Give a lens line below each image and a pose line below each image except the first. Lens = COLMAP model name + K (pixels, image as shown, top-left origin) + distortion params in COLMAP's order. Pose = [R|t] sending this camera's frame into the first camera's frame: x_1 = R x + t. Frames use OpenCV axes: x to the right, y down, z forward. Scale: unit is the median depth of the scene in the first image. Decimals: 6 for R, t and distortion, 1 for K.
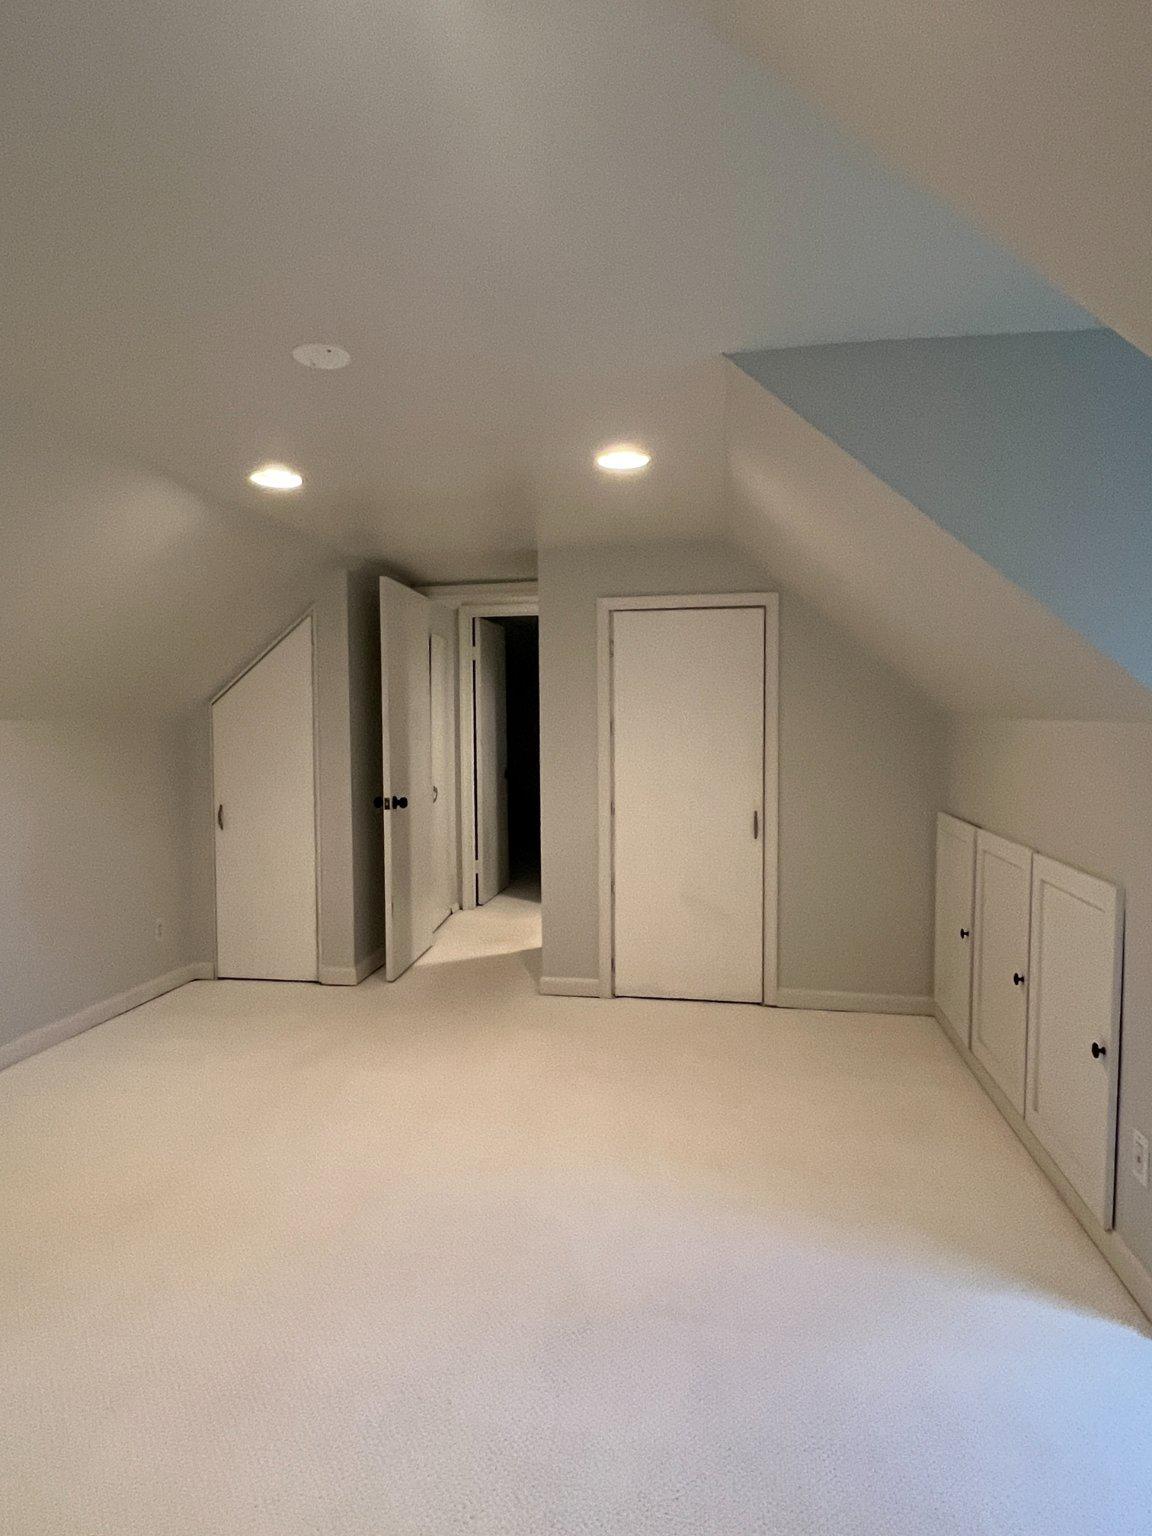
lens RADIAL K [[953.5, 0, 576.0], [0, 953.5, 768.0], [0, 0, 1]] dist [0.045552, -0.000724]
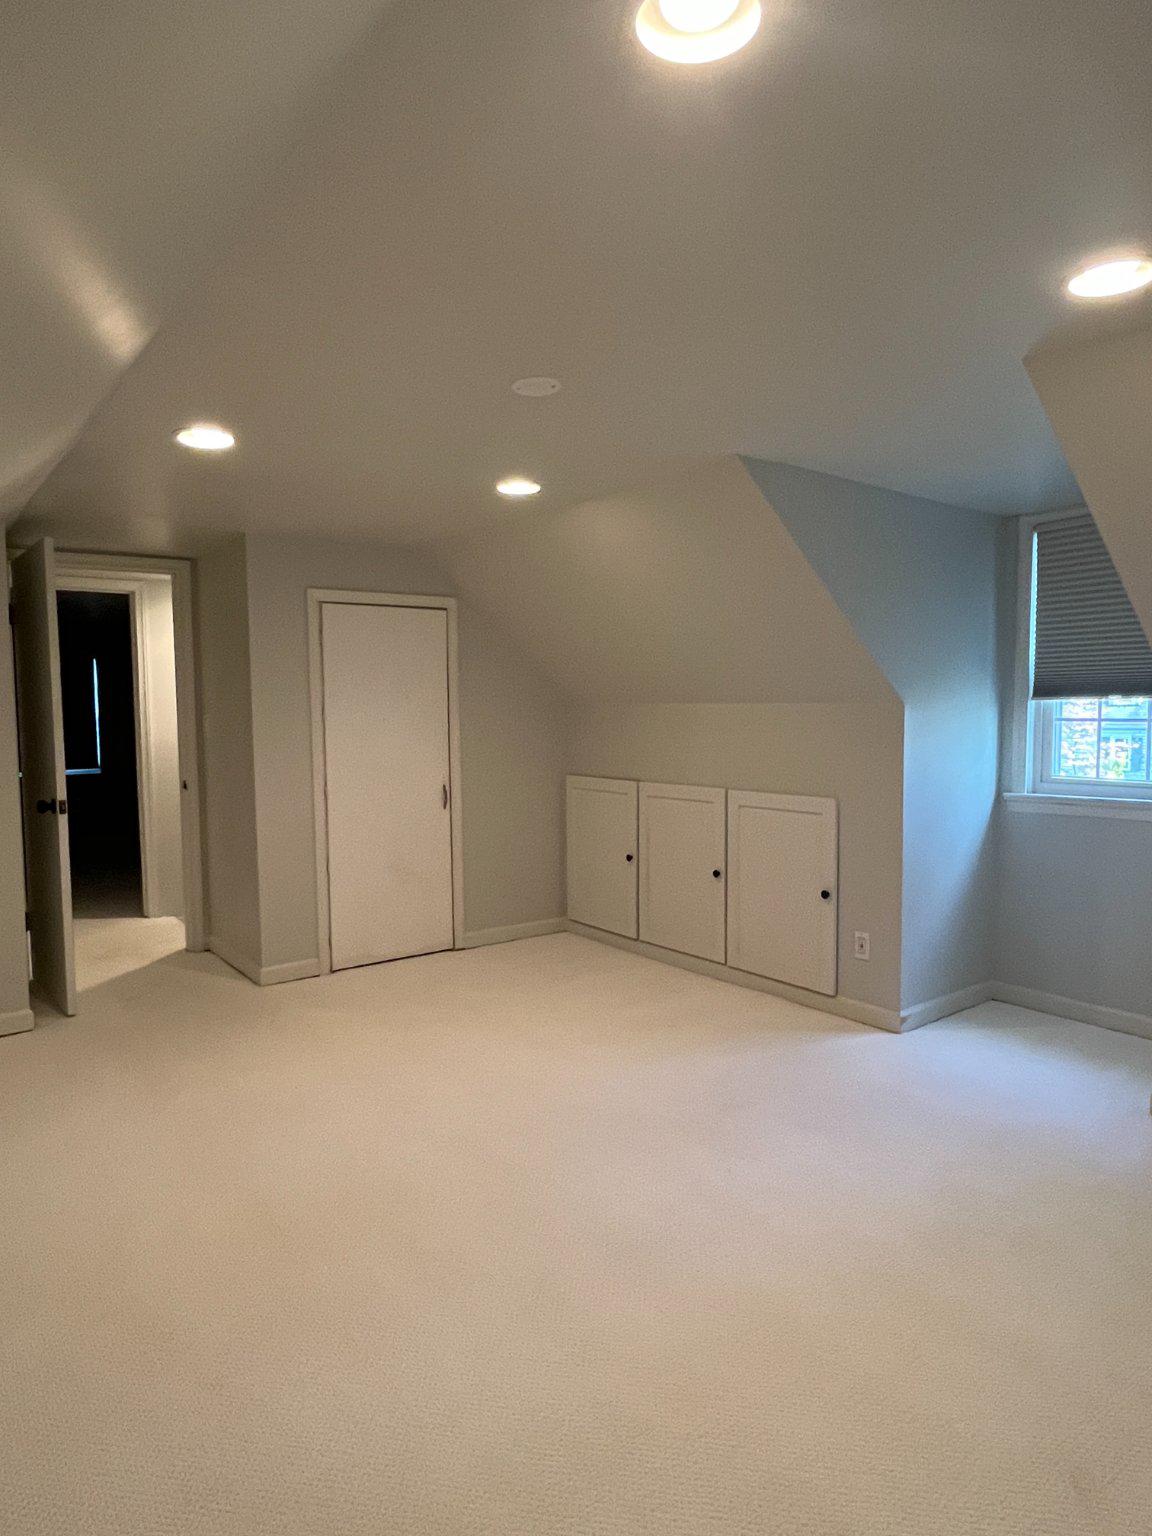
lens RADIAL K [[953.5, 0, 576.0], [0, 953.5, 768.0], [0, 0, 1]] dist [0.045552, -0.000724]
pose [[0.684816, -0.053000, 0.726786, -0.544122], [0.045054, 0.998523, 0.030364, -0.003474], [-0.727322, 0.011950, 0.686193, 0.085942]]
